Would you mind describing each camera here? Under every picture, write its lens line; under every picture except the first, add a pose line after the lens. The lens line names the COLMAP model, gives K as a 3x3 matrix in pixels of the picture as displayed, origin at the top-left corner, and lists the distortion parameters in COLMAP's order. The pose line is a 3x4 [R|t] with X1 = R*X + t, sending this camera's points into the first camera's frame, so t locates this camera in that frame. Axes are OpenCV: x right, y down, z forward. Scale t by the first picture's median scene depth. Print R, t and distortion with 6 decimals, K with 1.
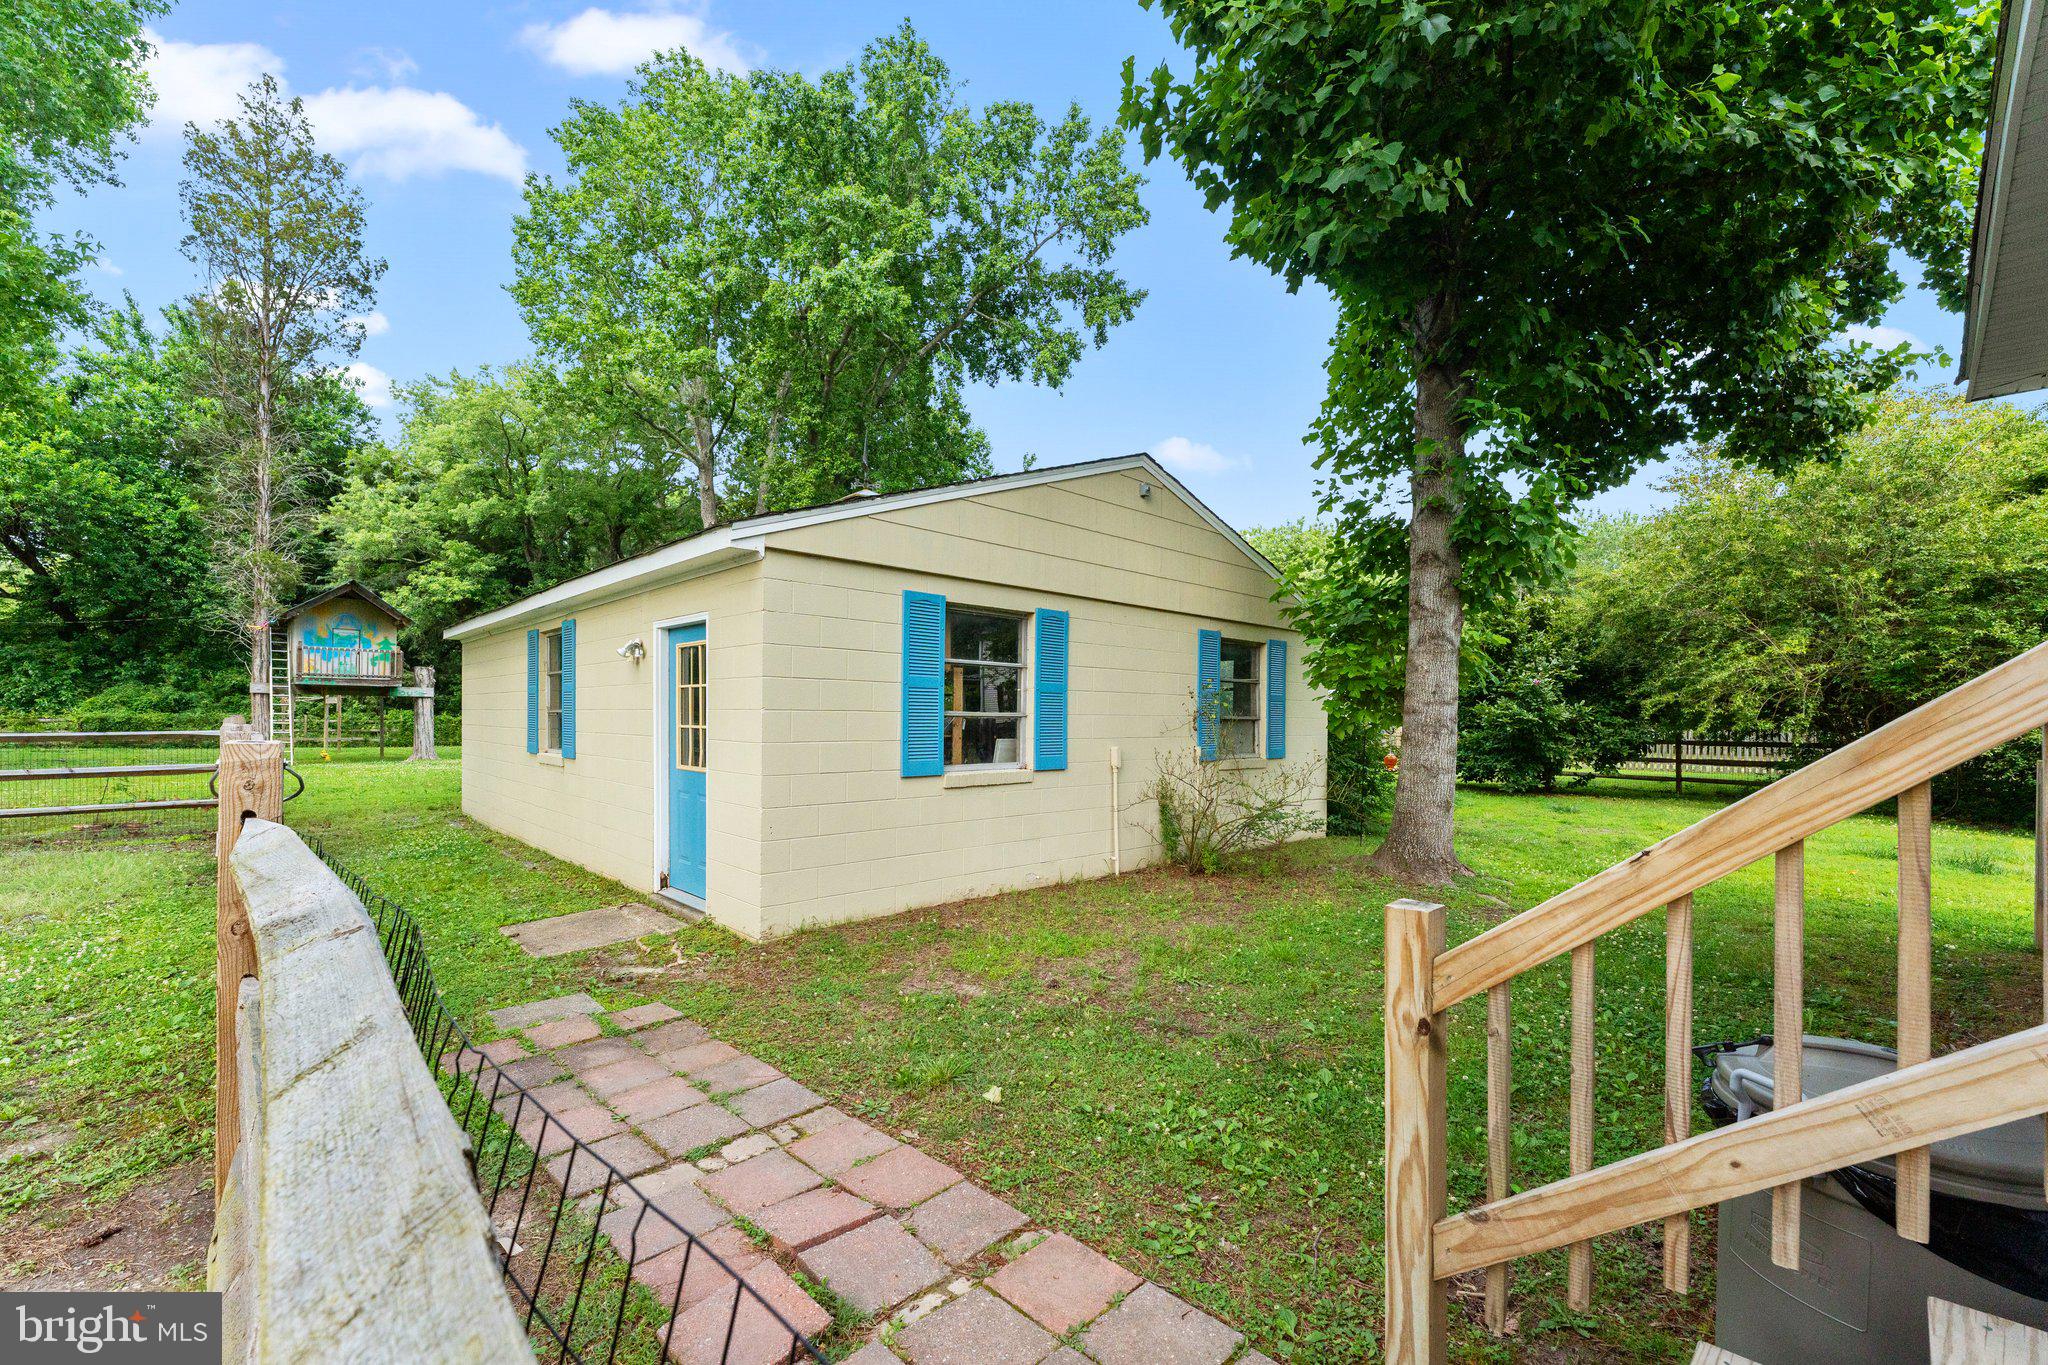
lens RADIAL K [[862.1, 0, 1024.6], [0, 862.1, 713.9], [0, 0, 1]] dist [-0.000630, -0.000043]
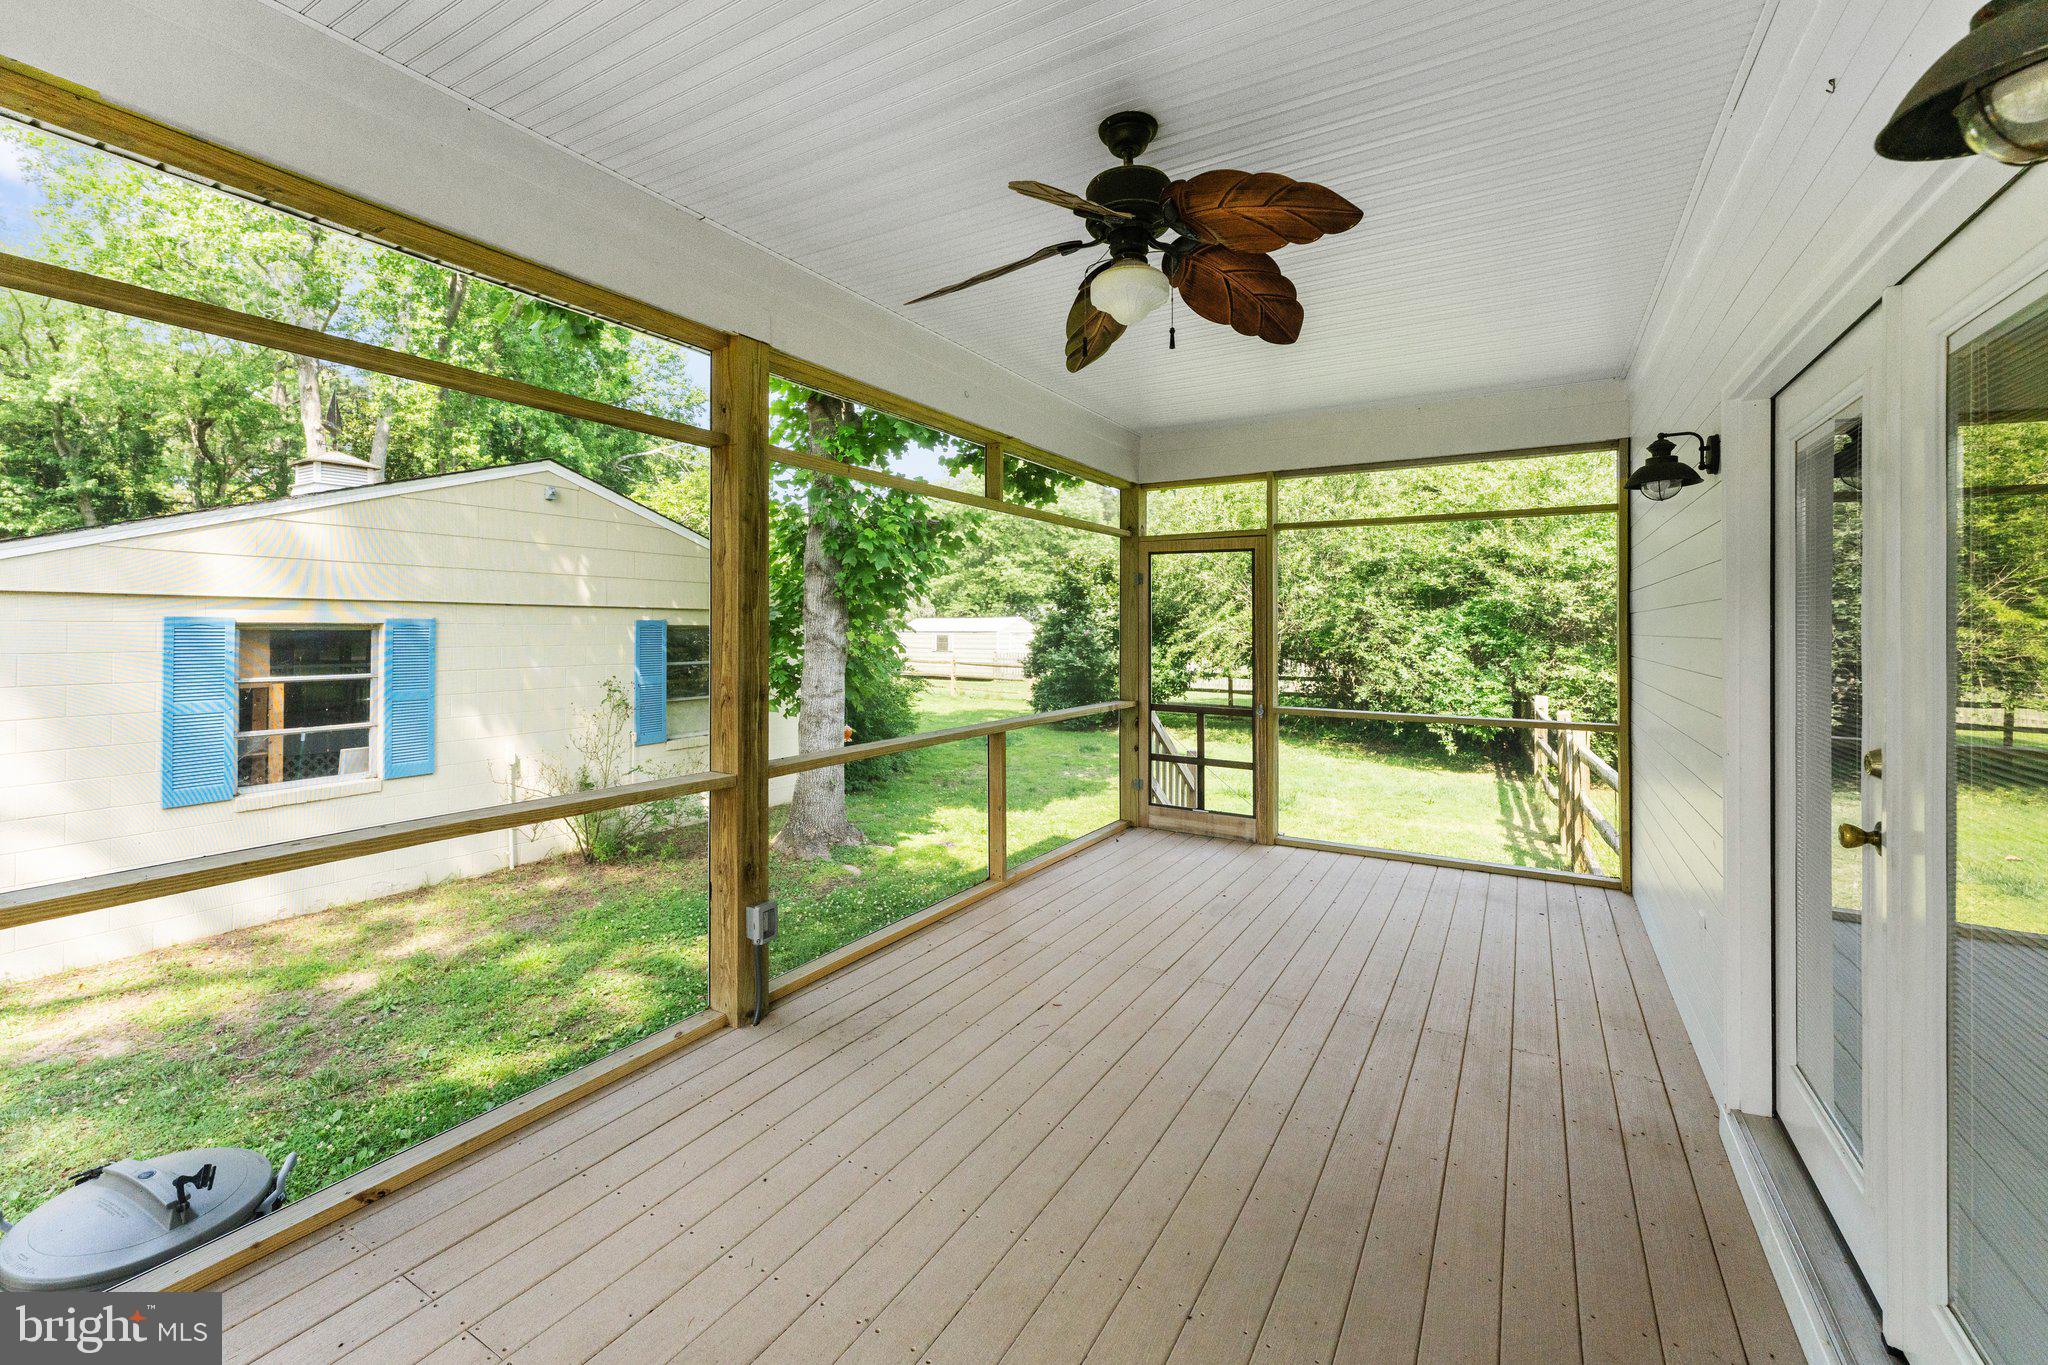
lens RADIAL K [[854.0, 0, 1022.7], [0, 854.0, 631.5], [0, 0, 1]] dist [0.019460, 0.000089]
pose [[0.966567, -0.006684, 0.256326, 0.448724], [0.003149, 0.999894, 0.014199, -0.112860], [-0.256394, -0.012917, 0.966486, -0.159545]]
